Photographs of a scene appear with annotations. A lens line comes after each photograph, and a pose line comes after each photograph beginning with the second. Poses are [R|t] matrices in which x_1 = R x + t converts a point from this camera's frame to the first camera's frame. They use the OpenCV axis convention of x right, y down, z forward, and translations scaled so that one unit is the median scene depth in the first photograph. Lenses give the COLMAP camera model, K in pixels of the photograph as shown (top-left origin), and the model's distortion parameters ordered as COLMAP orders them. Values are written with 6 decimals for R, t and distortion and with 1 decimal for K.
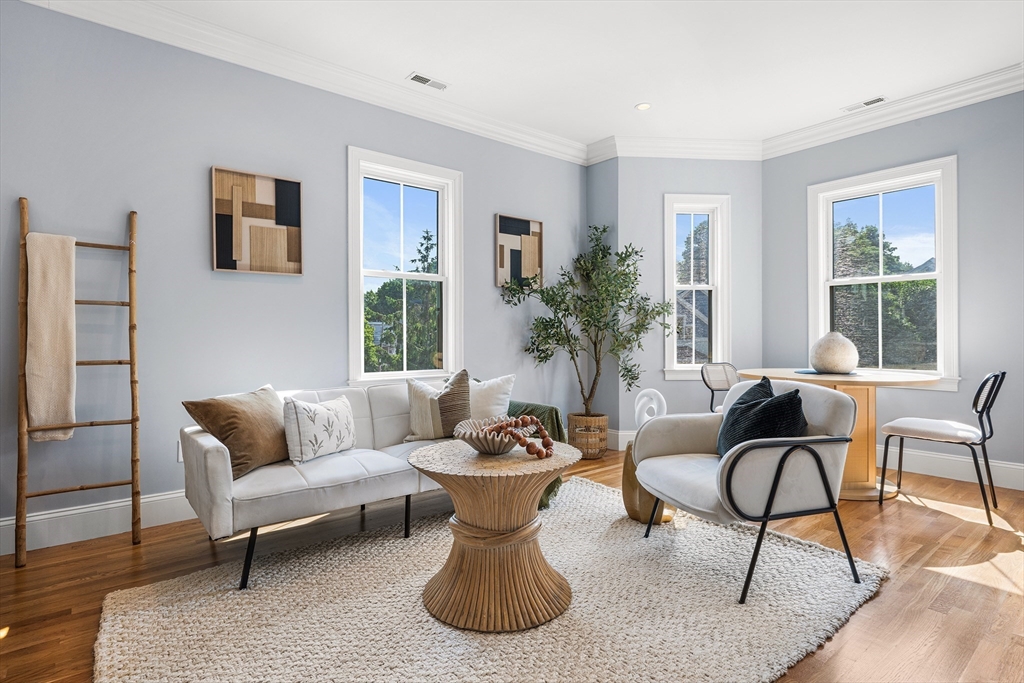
lens RADIAL K [[517.7, 0, 514.0], [0, 517.7, 340.0], [0, 0, 1]] dist [-0.002430, 0.000489]
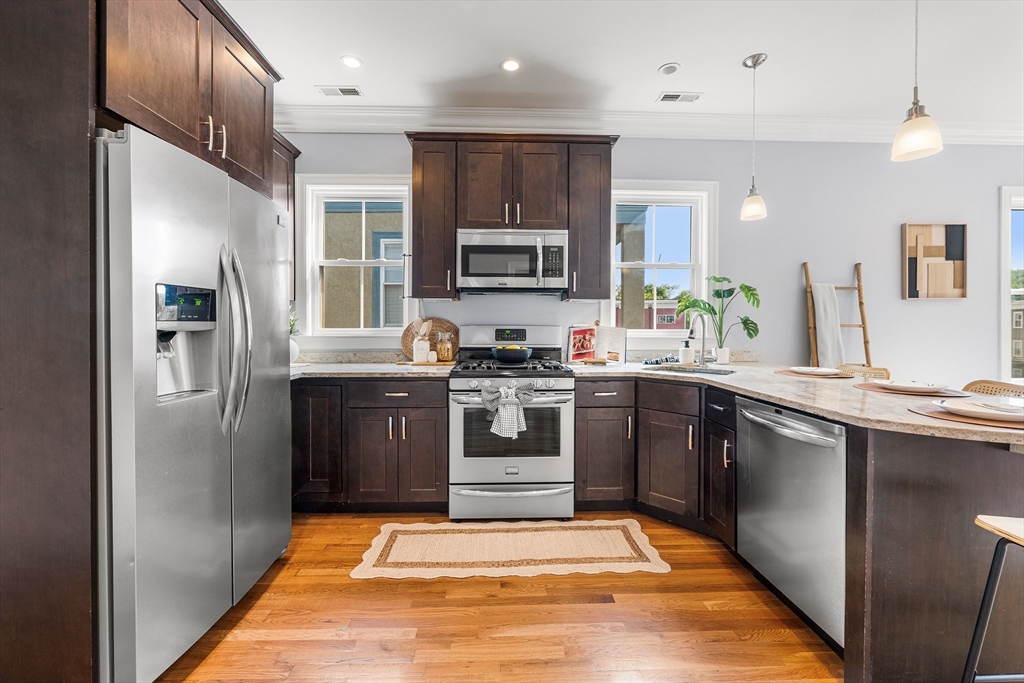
lens RADIAL K [[413.7, 0, 514.1], [0, 413.7, 329.4], [0, 0, 1]] dist [-0.002477, 0.000286]
pose [[0.796155, 0.009991, -0.605010, -0.547544], [-0.008991, 0.999949, 0.004681, -0.037984], [0.605026, 0.001713, 0.796204, -0.363750]]
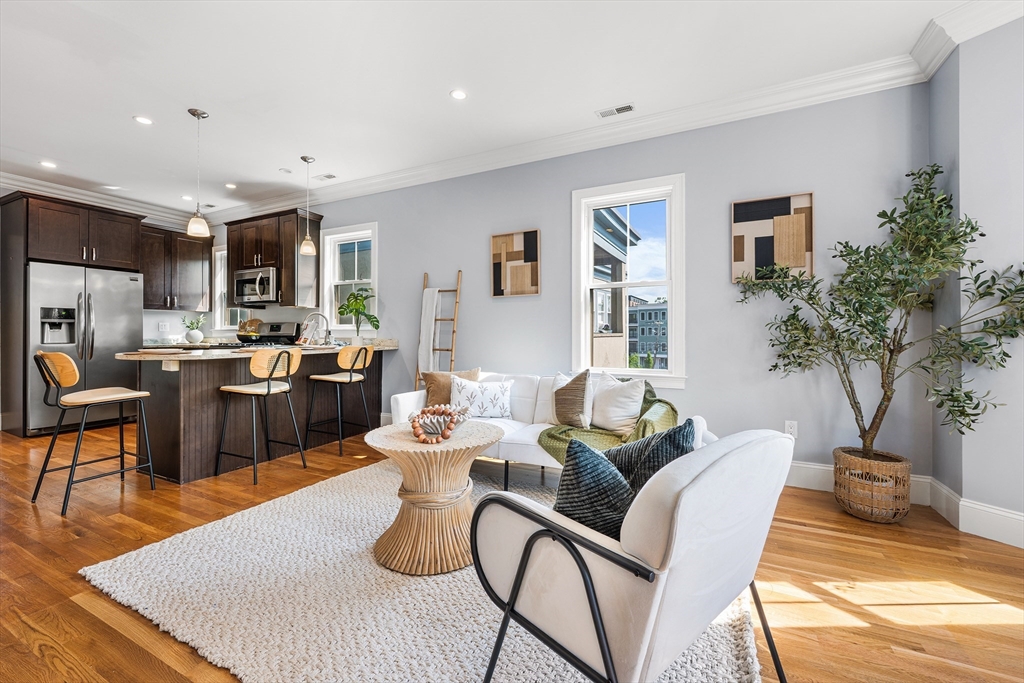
lens RADIAL K [[413.7, 0, 517.4], [0, 413.7, 334.2], [0, 0, 1]] dist [-0.002477, 0.000286]
pose [[0.416026, 0.004742, -0.909340, 0.492451], [-0.008101, 0.999966, 0.001508, -0.013577], [0.909316, 0.006739, 0.416051, 0.383822]]
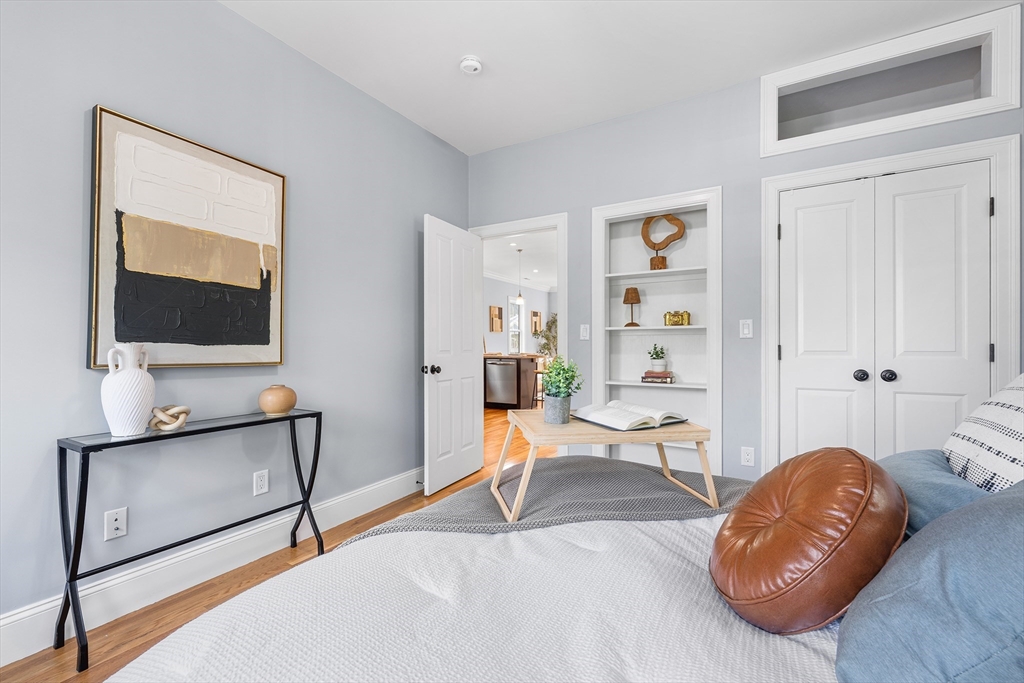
lens RADIAL K [[413.7, 0, 512.6], [0, 413.7, 343.3], [0, 0, 1]] dist [-0.002477, 0.000286]
pose [[0.934753, 0.002523, 0.355289, -1.147576], [0.001766, 0.999929, -0.011747, -0.007276], [-0.355294, 0.011608, 0.934683, -1.500823]]
